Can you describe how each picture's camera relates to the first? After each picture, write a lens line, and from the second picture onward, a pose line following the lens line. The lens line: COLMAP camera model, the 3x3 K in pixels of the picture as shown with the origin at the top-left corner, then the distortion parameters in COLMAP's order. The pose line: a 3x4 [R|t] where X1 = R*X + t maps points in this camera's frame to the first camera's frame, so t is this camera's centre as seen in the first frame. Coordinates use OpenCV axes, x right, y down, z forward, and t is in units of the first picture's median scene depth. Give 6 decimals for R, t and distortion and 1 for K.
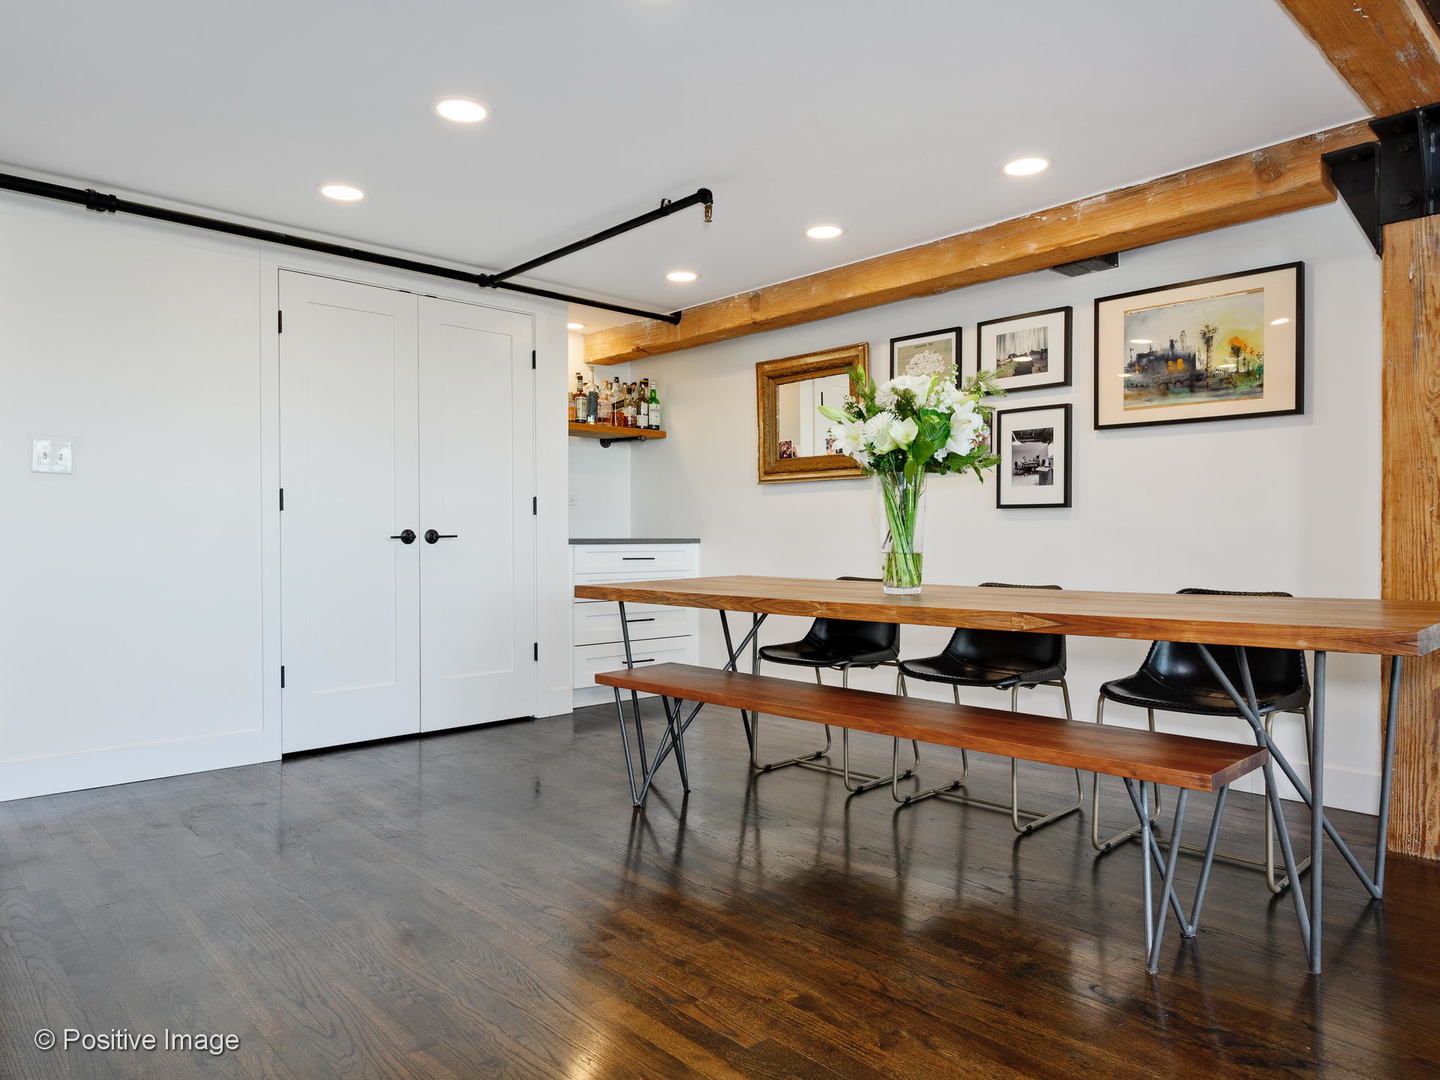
lens RADIAL K [[927.6, 0, 717.4], [0, 927.6, 538.9], [0, 0, 1]] dist [0.007661, -0.004142]
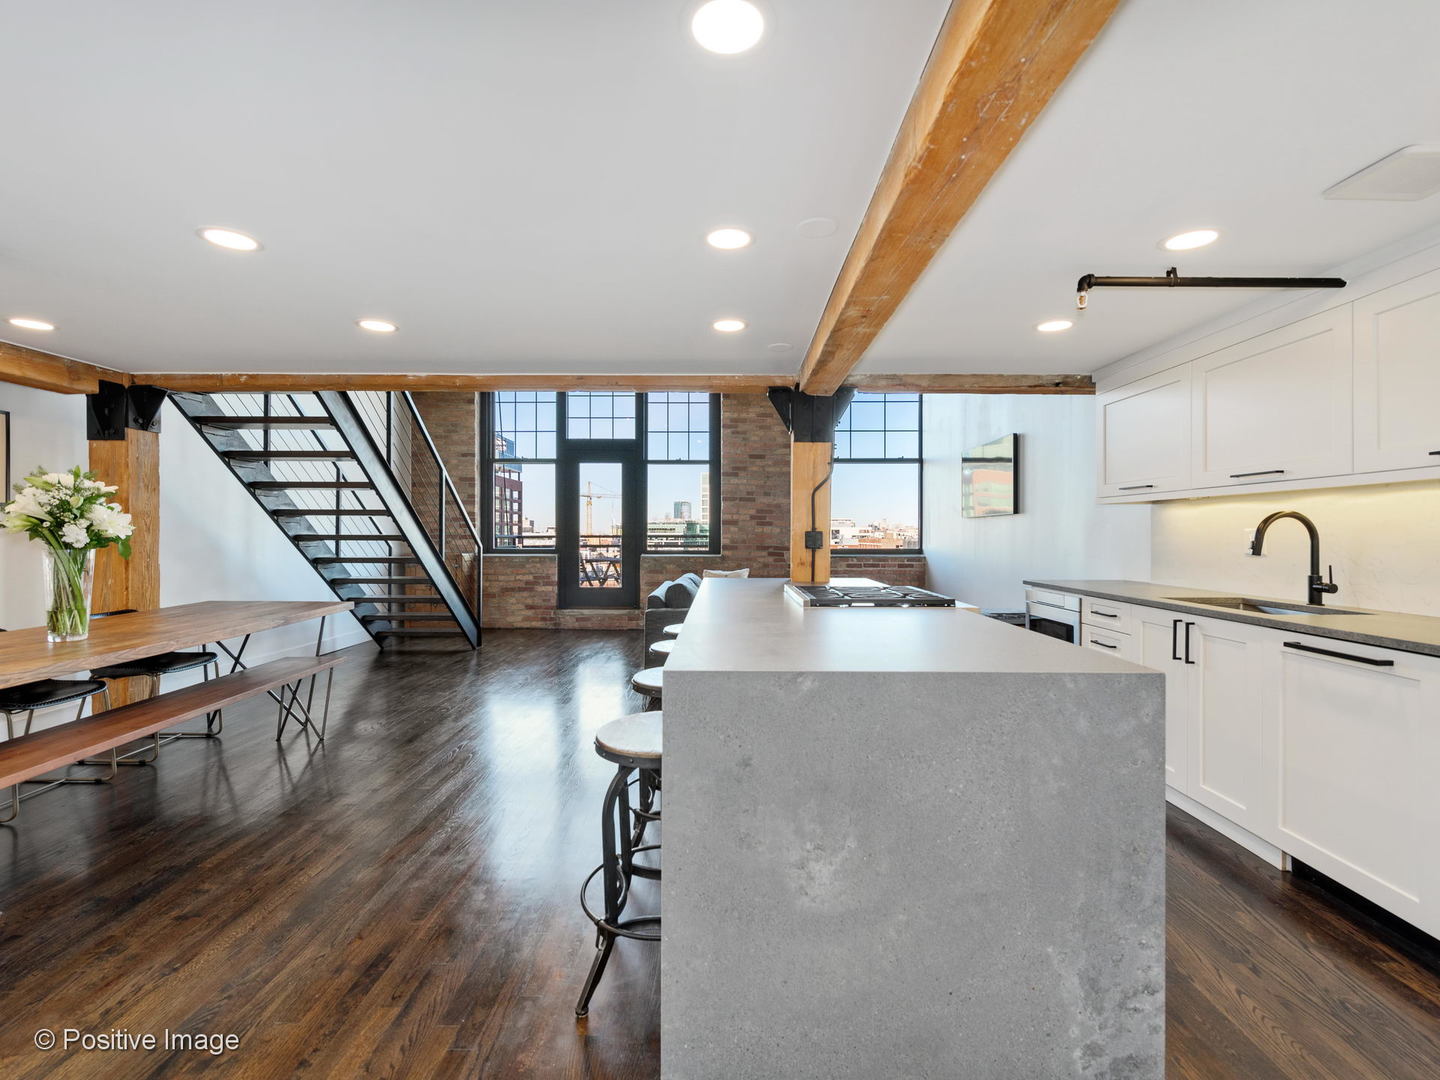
lens RADIAL K [[656.4, 0, 719.1], [0, 656.4, 539.7], [0, 0, 1]] dist [0.003987, -0.000705]
pose [[-0.728391, -0.008424, 0.685109, -0.944544], [0.000055, 0.999924, 0.012354, -0.081374], [-0.685161, 0.009036, -0.728335, 0.885764]]
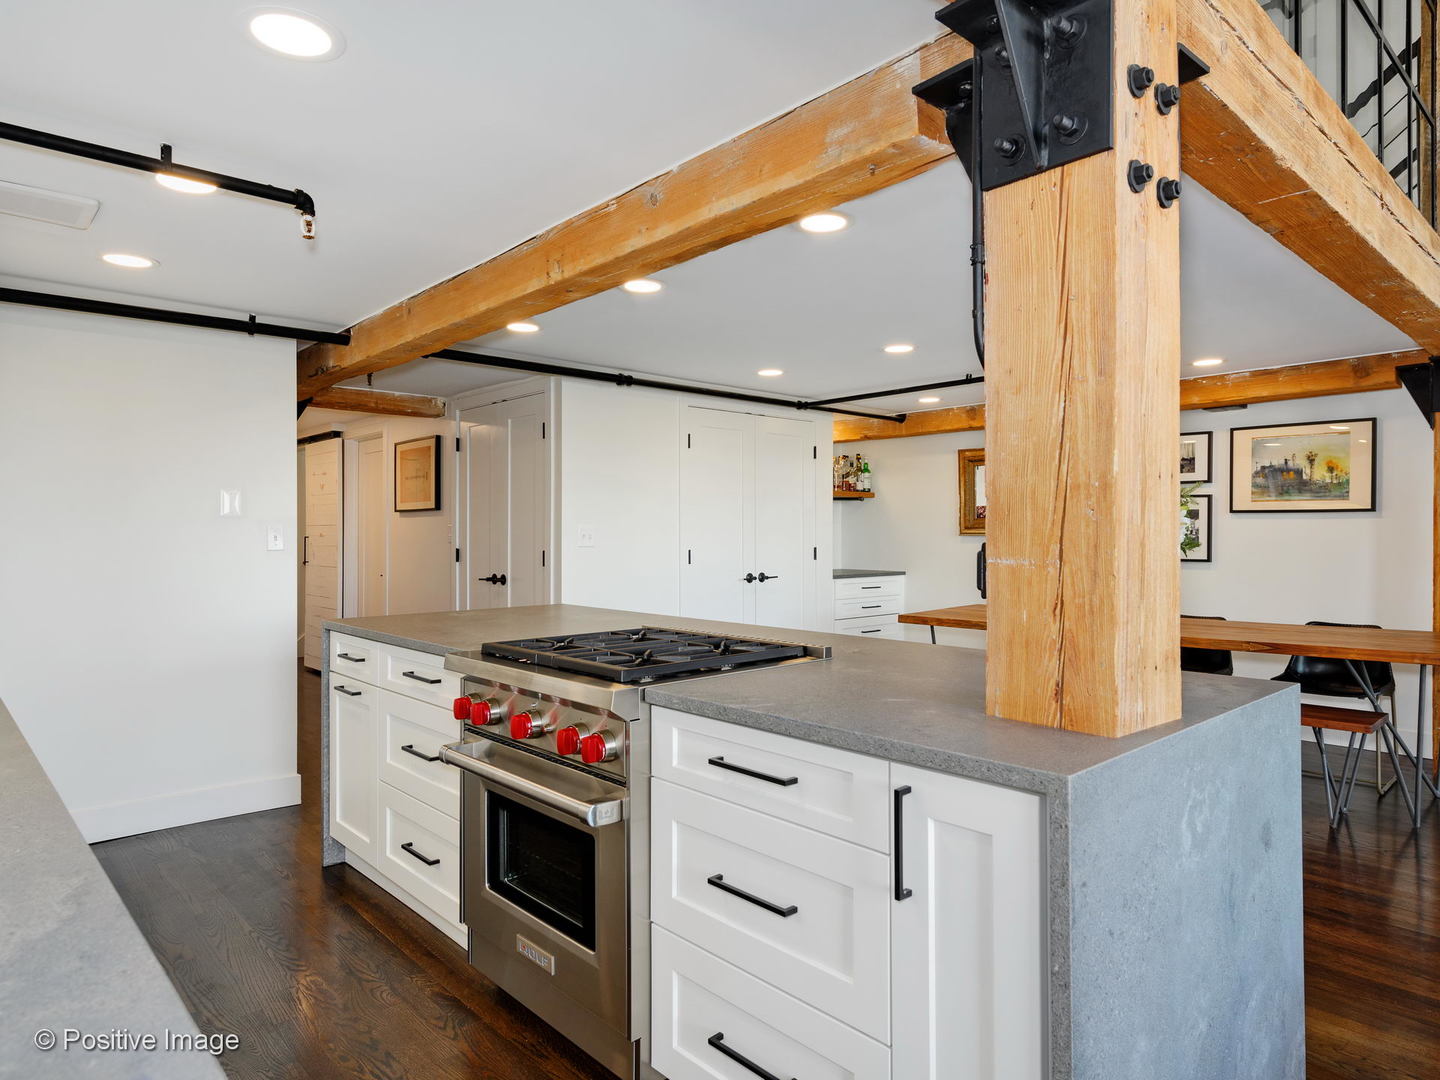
lens RADIAL K [[867.1, 0, 714.2], [0, 867.1, 541.3], [0, 0, 1]] dist [0.001913, 0.000501]
pose [[0.999960, -0.002386, -0.008604, -0.458132], [0.002440, 0.999977, 0.006323, -0.085043], [0.008589, -0.006344, 0.999943, -0.469287]]
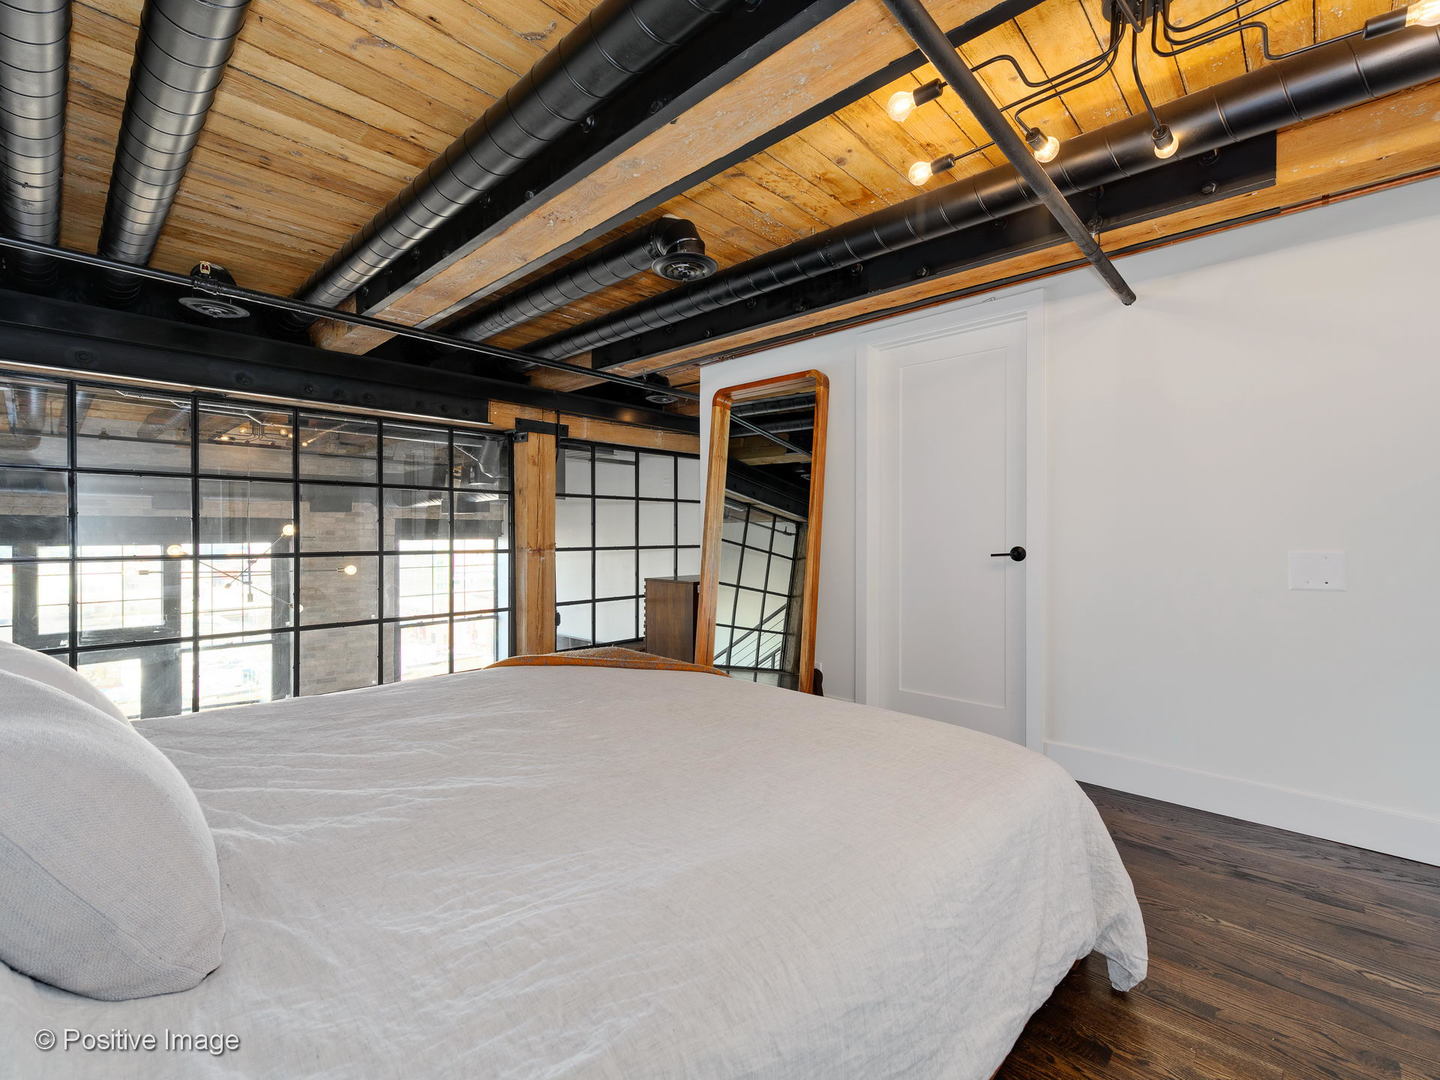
lens RADIAL K [[635.5, 0, 712.9], [0, 635.5, 535.0], [0, 0, 1]] dist [0.009308, -0.001541]
pose [[-0.997988, 0.002505, -0.063350, -0.578459], [0.001999, 0.999966, 0.008050, -0.702428], [0.063367, 0.007907, -0.997959, 1.339350]]
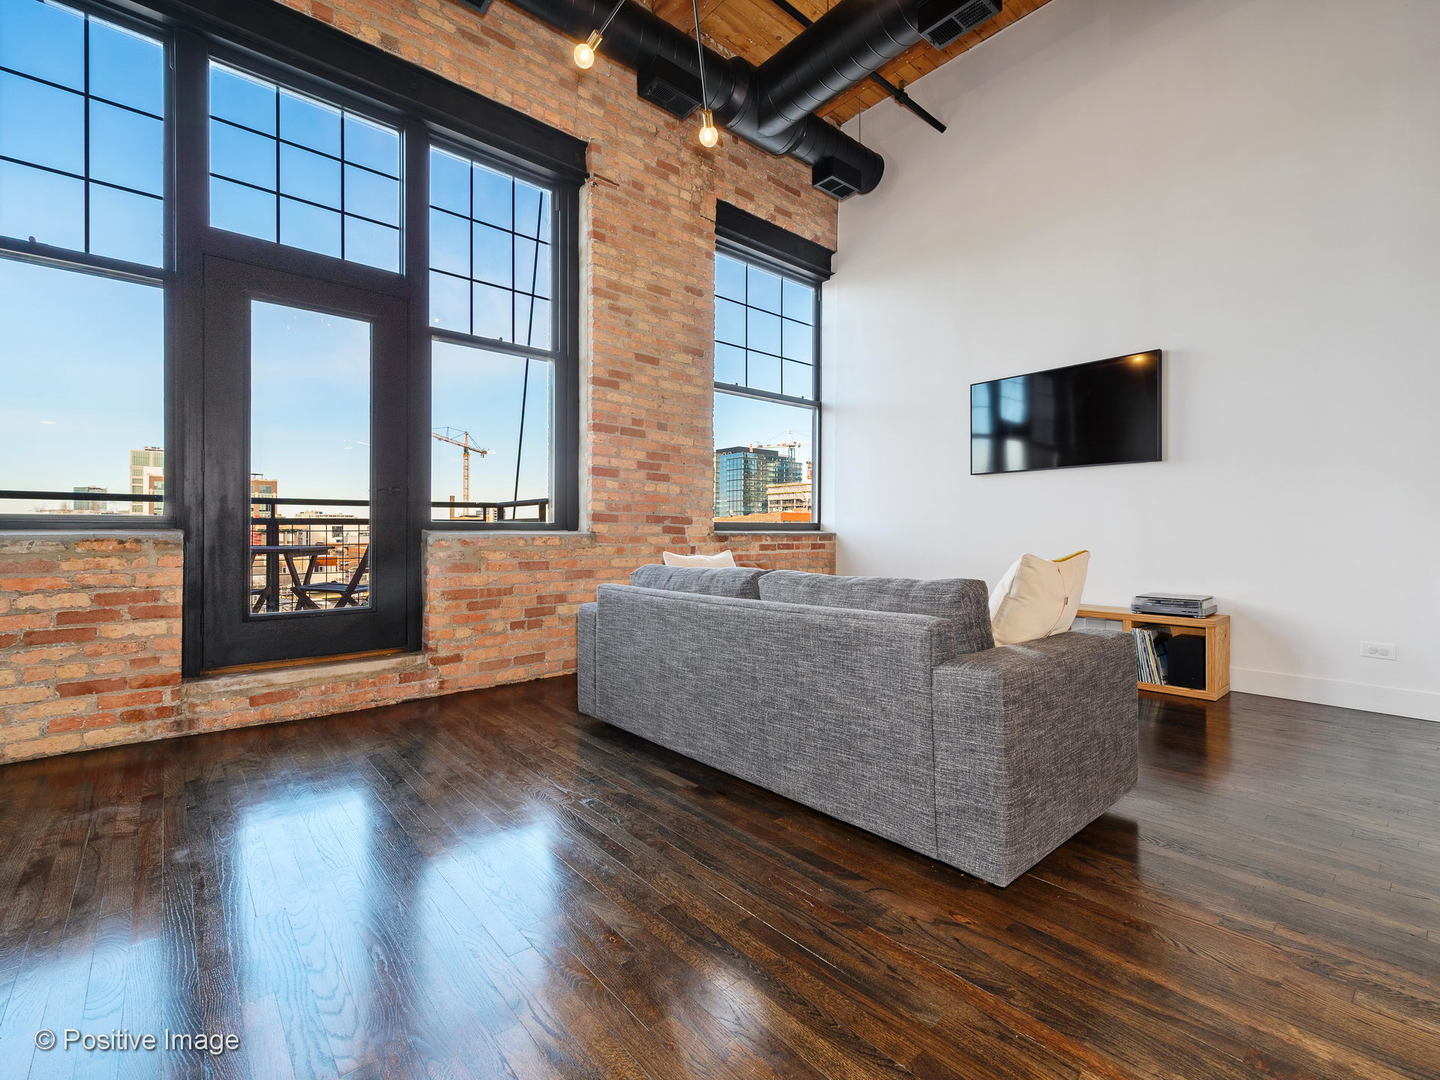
lens RADIAL K [[635.5, 0, 719.7], [0, 635.5, 531.8], [0, 0, 1]] dist [0.009308, -0.001541]
pose [[-0.999373, -0.001752, 0.035350, 0.372409], [-0.001613, 0.999991, 0.003939, -0.002585], [-0.035356, 0.003880, -0.999367, 0.373153]]
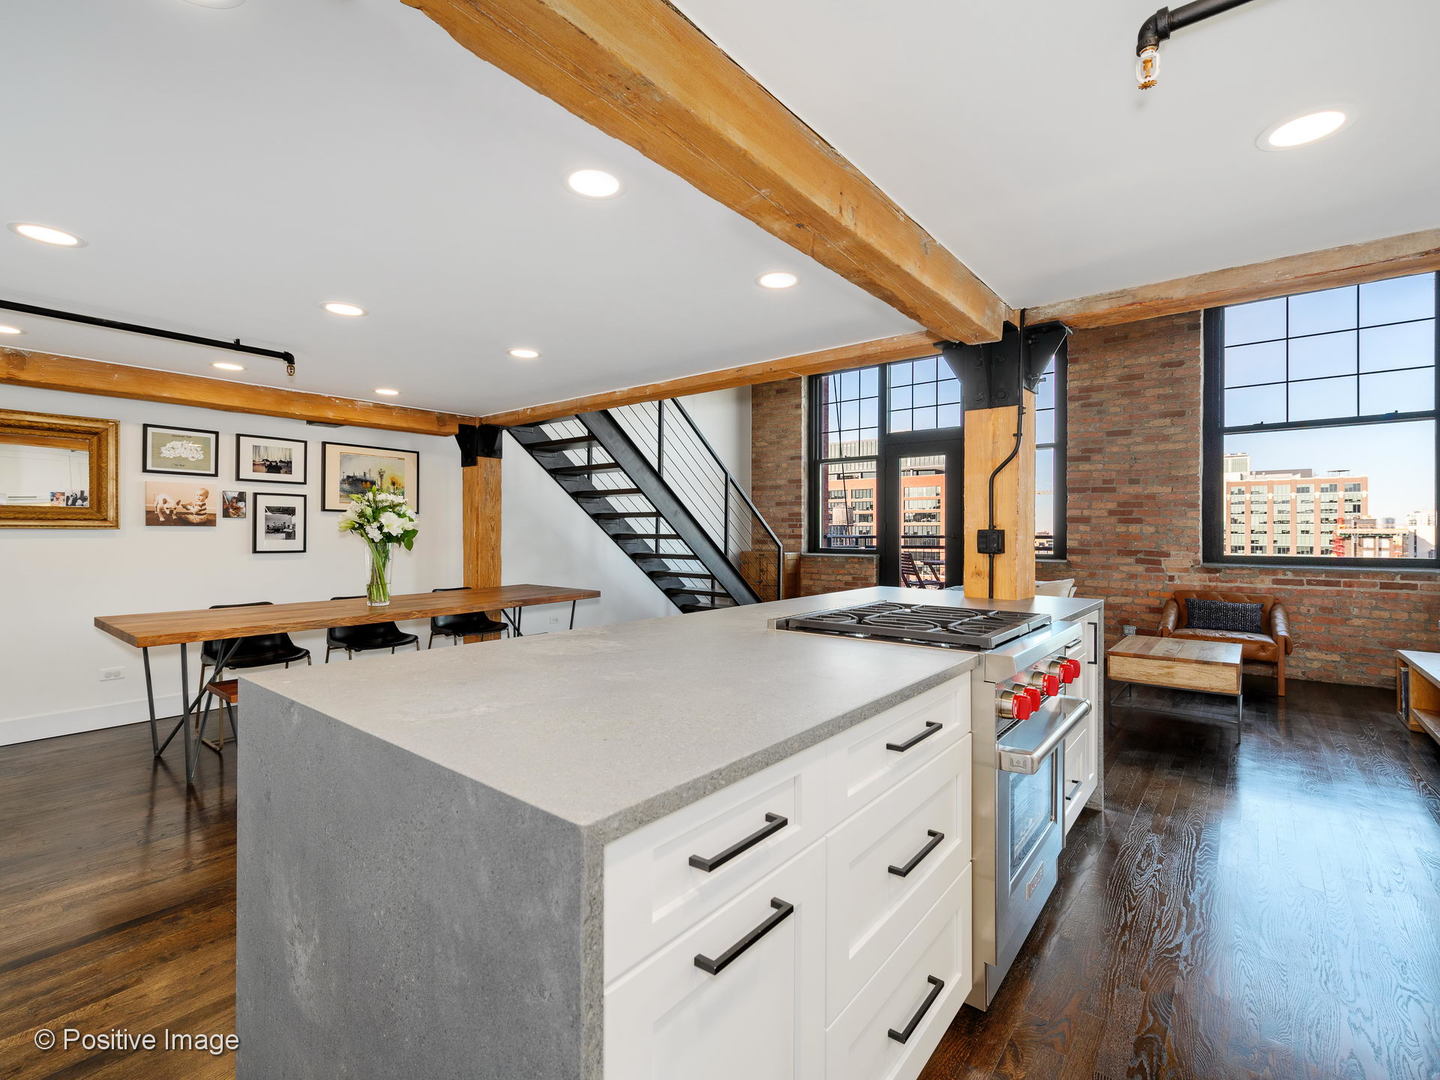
lens RADIAL K [[656.4, 0, 714.1], [0, 656.4, 532.5], [0, 0, 1]] dist [0.003987, -0.000705]
pose [[-0.139127, -0.000541, 0.990274, -1.055857], [-0.000095, 1.000000, 0.000533, -0.078815], [-0.990274, -0.000020, -0.139127, 0.424172]]
